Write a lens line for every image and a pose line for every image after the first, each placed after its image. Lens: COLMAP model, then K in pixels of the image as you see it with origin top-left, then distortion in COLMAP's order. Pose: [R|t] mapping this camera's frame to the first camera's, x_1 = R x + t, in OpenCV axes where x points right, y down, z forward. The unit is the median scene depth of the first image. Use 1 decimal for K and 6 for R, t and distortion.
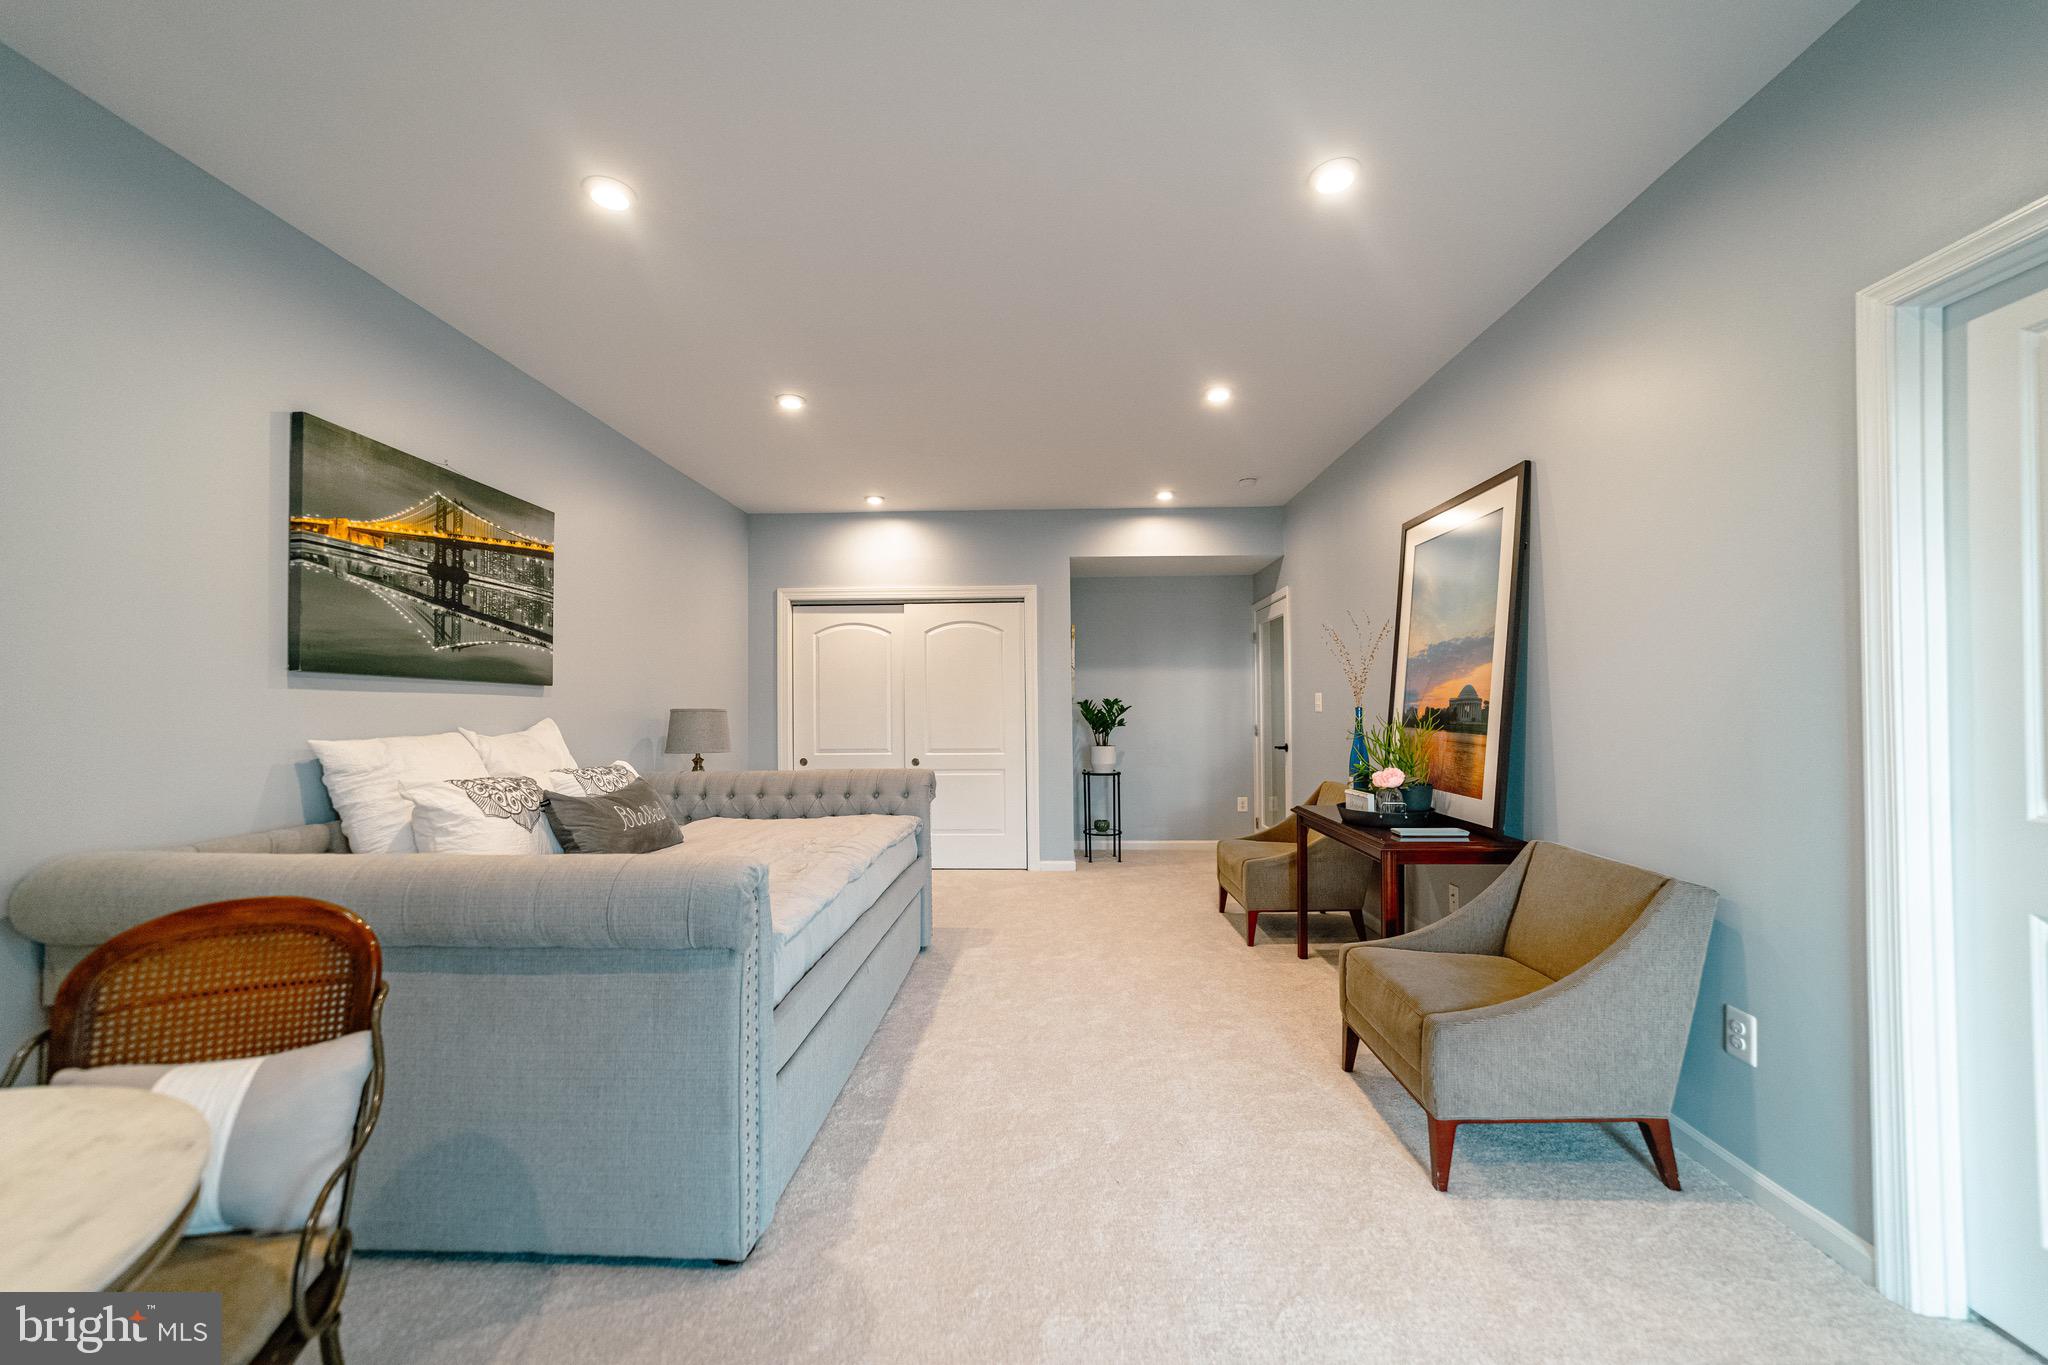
lens RADIAL K [[778.0, 0, 1027.4], [0, 778.0, 695.3], [0, 0, 1]] dist [-0.020146, 0.009405]
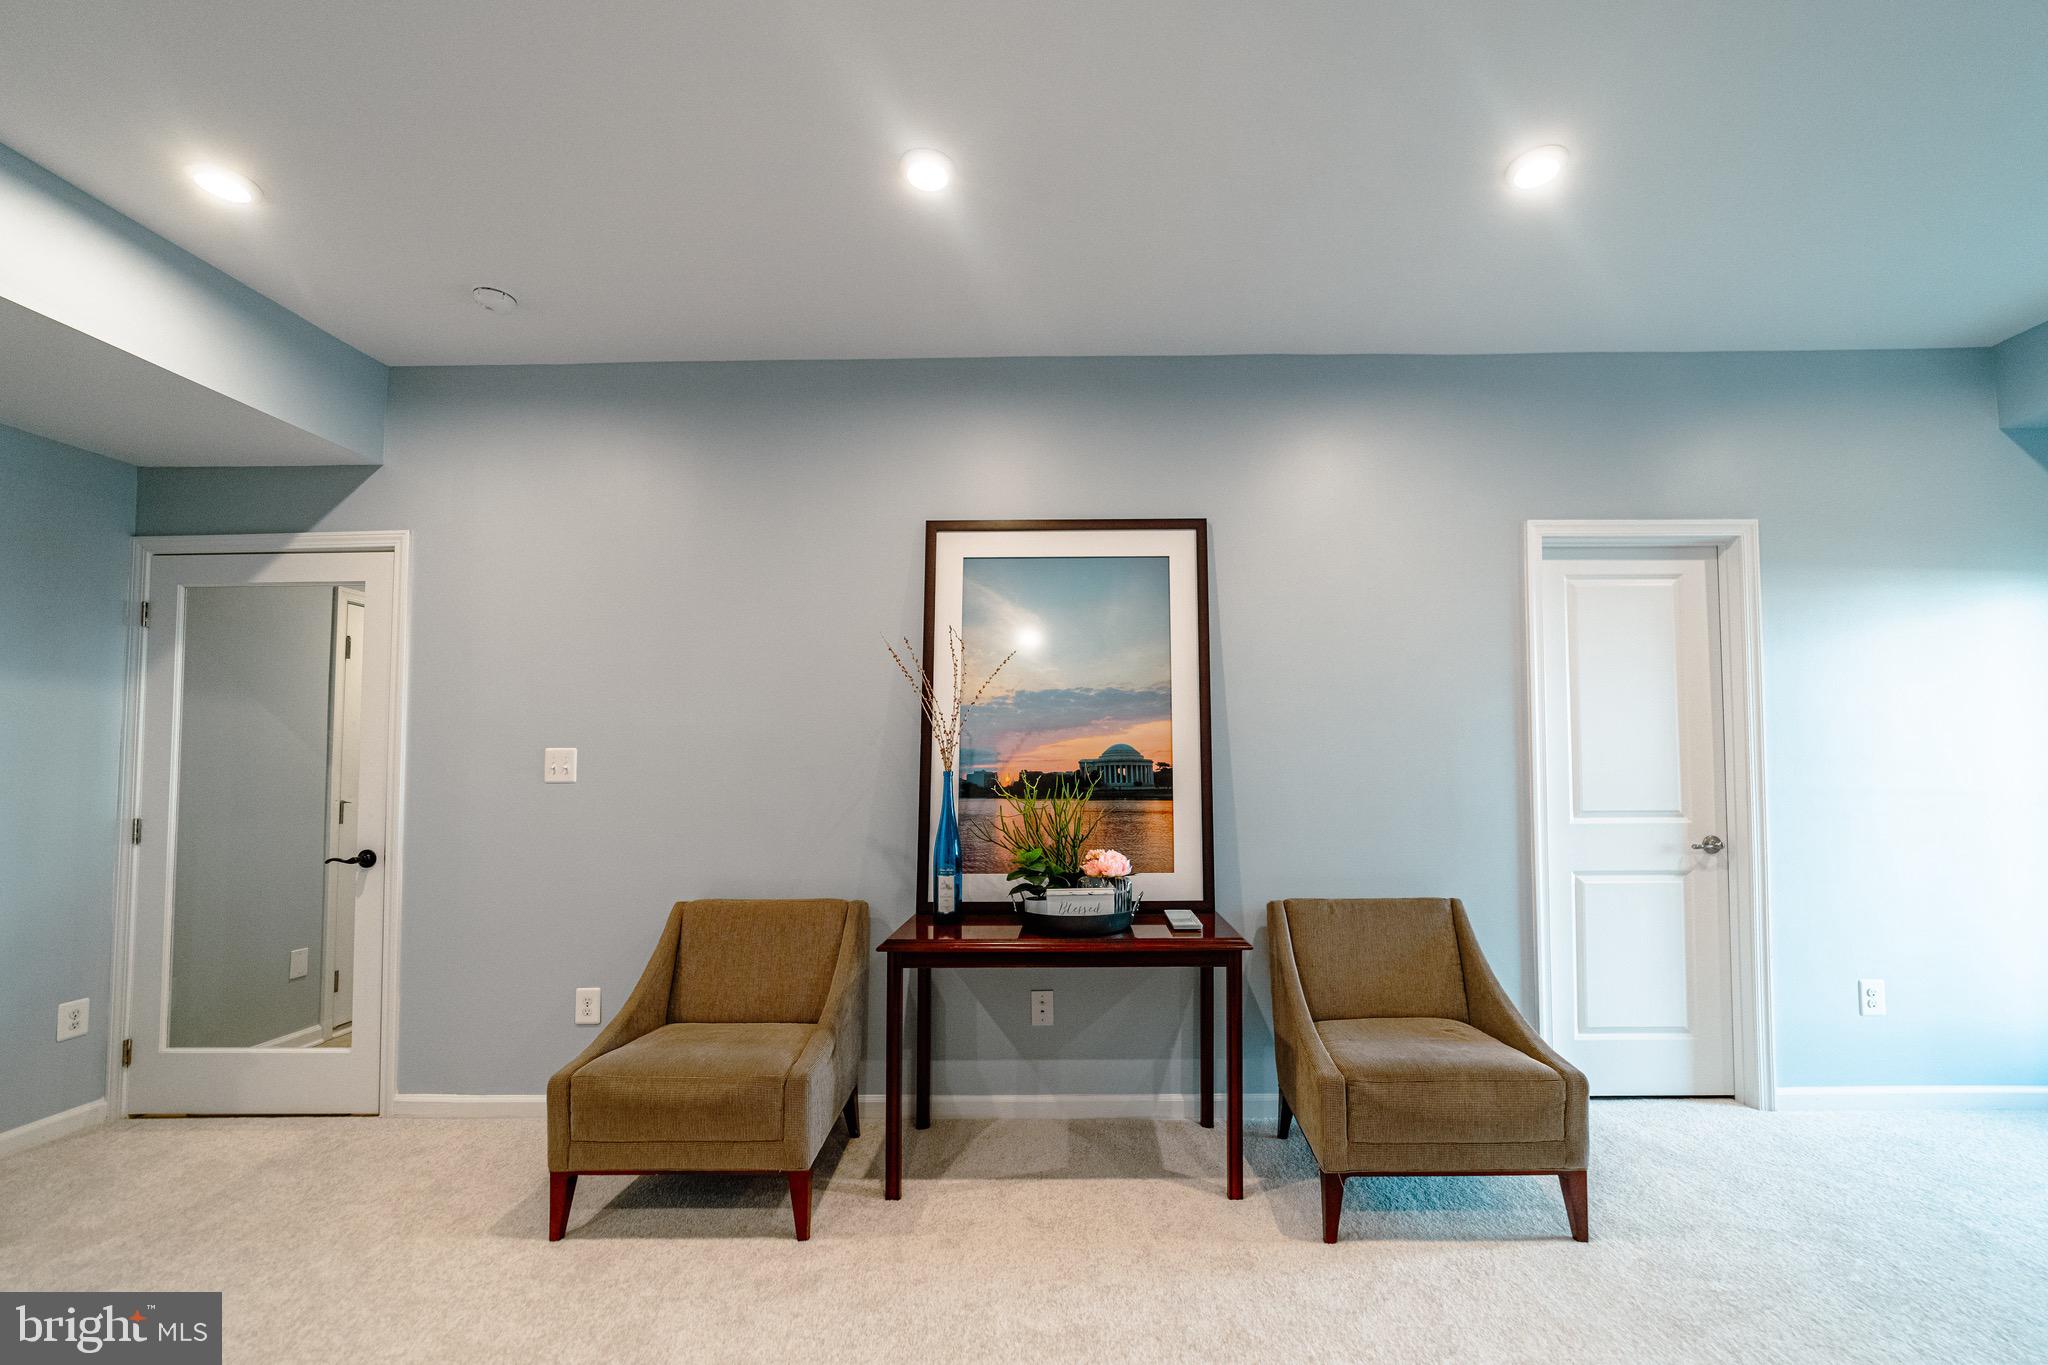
lens RADIAL K [[846.8, 0, 1052.2], [0, 846.8, 688.6], [0, 0, 1]] dist [-0.036710, 0.020813]
pose [[-0.032370, 0.062928, 0.997493, -0.404072], [-0.008198, 0.997966, -0.063224, -0.015521], [-0.999442, -0.010224, -0.031788, 1.168558]]
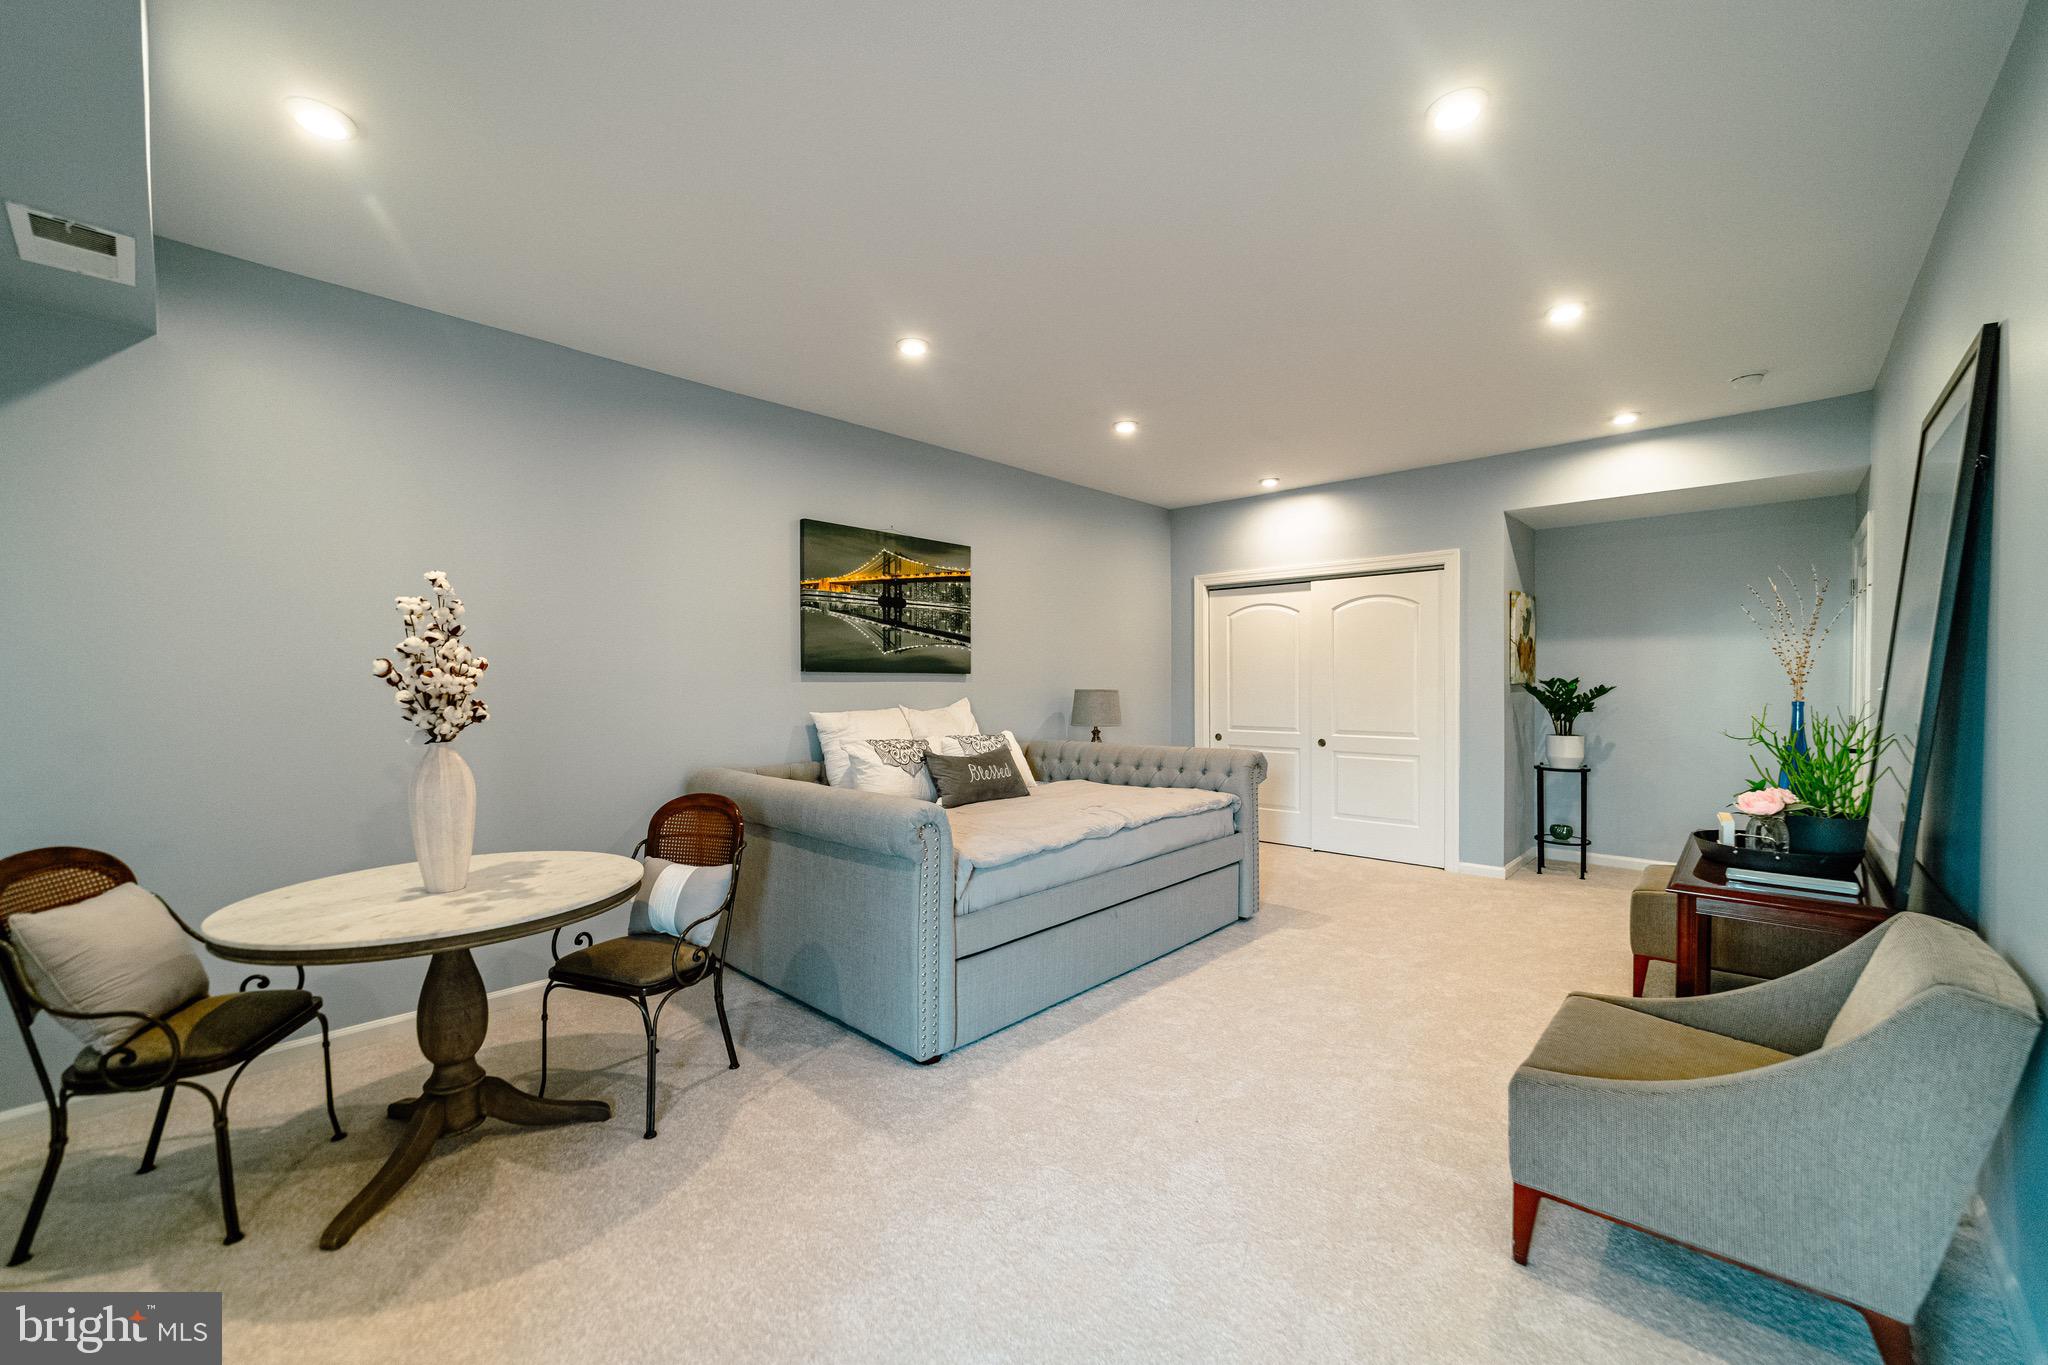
lens RADIAL K [[809.3, 0, 1009.3], [0, 809.3, 694.1], [0, 0, 1]] dist [-0.021532, 0.011875]
pose [[0.749480, 0.014793, -0.661862, 0.466814], [0.011887, 0.999288, 0.035794, -0.032603], [0.661921, -0.034694, 0.748771, -0.036287]]
